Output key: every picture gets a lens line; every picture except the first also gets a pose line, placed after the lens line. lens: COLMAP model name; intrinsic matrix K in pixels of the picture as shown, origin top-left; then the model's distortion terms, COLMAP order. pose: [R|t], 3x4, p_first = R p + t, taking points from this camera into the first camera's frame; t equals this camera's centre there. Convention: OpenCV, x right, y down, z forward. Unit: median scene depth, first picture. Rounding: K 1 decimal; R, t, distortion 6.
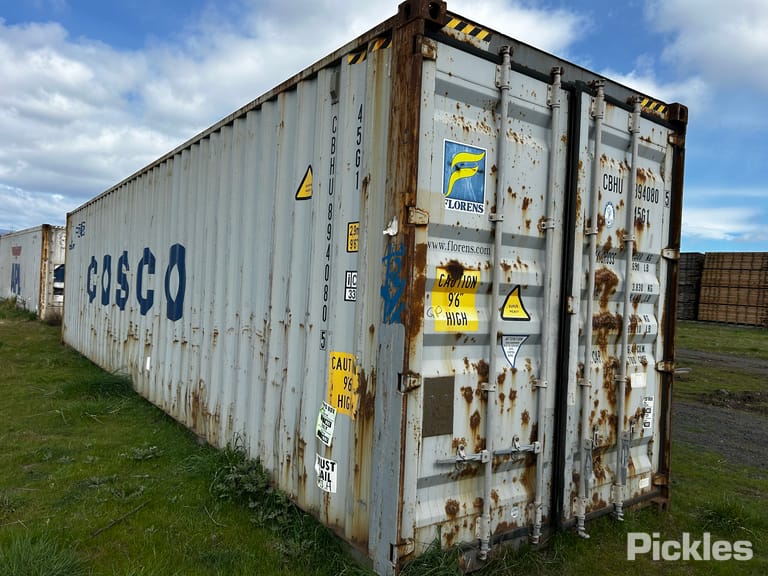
lens RADIAL K [[582.5, 0, 384.8], [0, 582.5, 292.6], [0, 0, 1]] dist [0.046660, -0.067579]
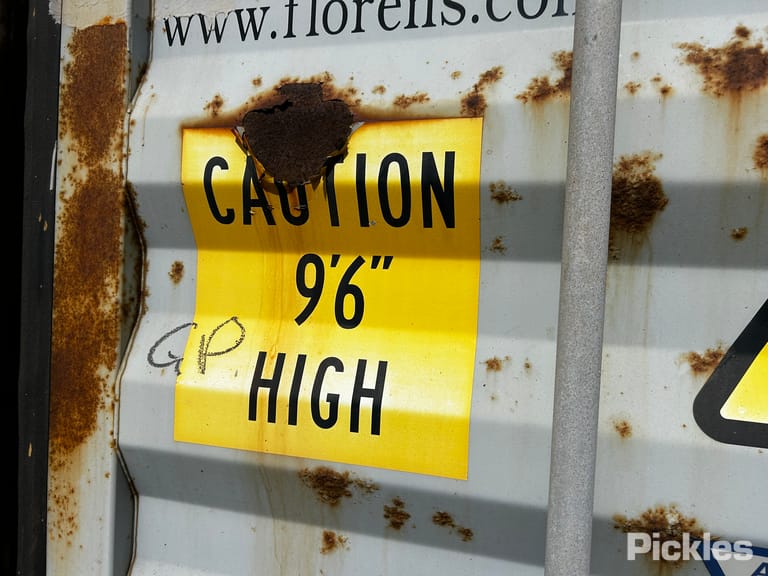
lens RADIAL K [[582.5, 0, 383.3], [0, 582.5, 290.5], [0, 0, 1]] dist [0.046660, -0.067579]
pose [[0.616026, 0.004390, -0.787713, 0.263595], [-0.014030, 0.999887, -0.005400, 0.012324], [0.787601, 0.014378, 0.616018, 0.835582]]
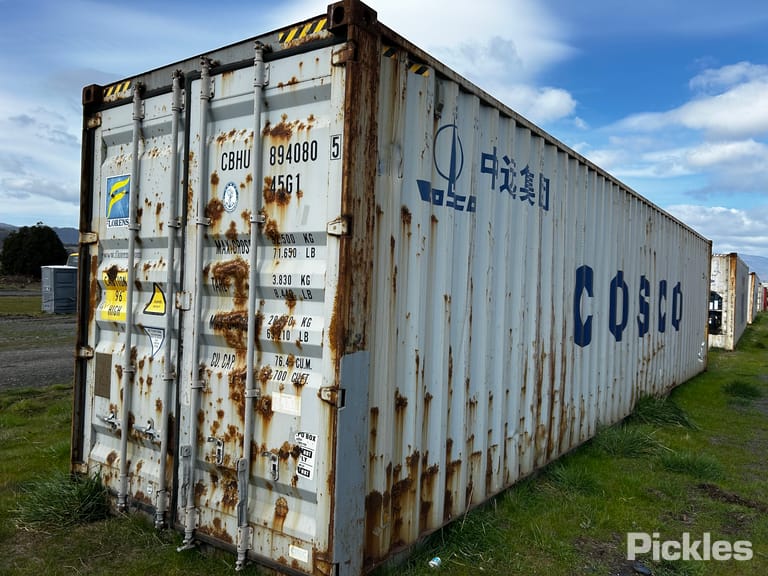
lens RADIAL K [[582.5, 0, 382.9], [0, 582.5, 292.3], [0, 0, 1]] dist [0.046660, -0.067579]
pose [[0.318193, -0.032973, -0.947452, 1.433454], [-0.018950, 0.998974, -0.041130, 0.043423], [0.947836, 0.031042, 0.317242, 1.066626]]
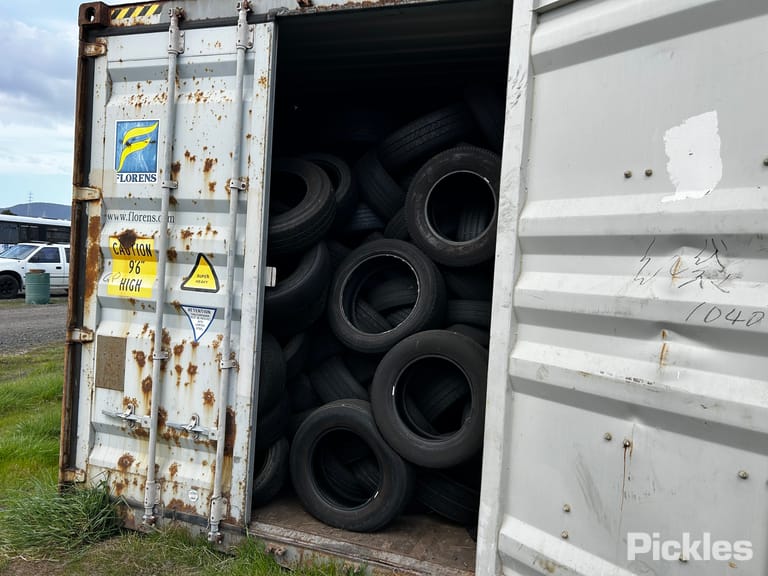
lens RADIAL K [[582.5, 0, 386.7], [0, 582.5, 284.3], [0, 0, 1]] dist [0.046660, -0.067579]
pose [[0.573572, 0.013026, -0.819052, 1.176140], [-0.032572, 0.999445, -0.006915, 0.033613], [0.818507, 0.030644, 0.573678, 0.713021]]
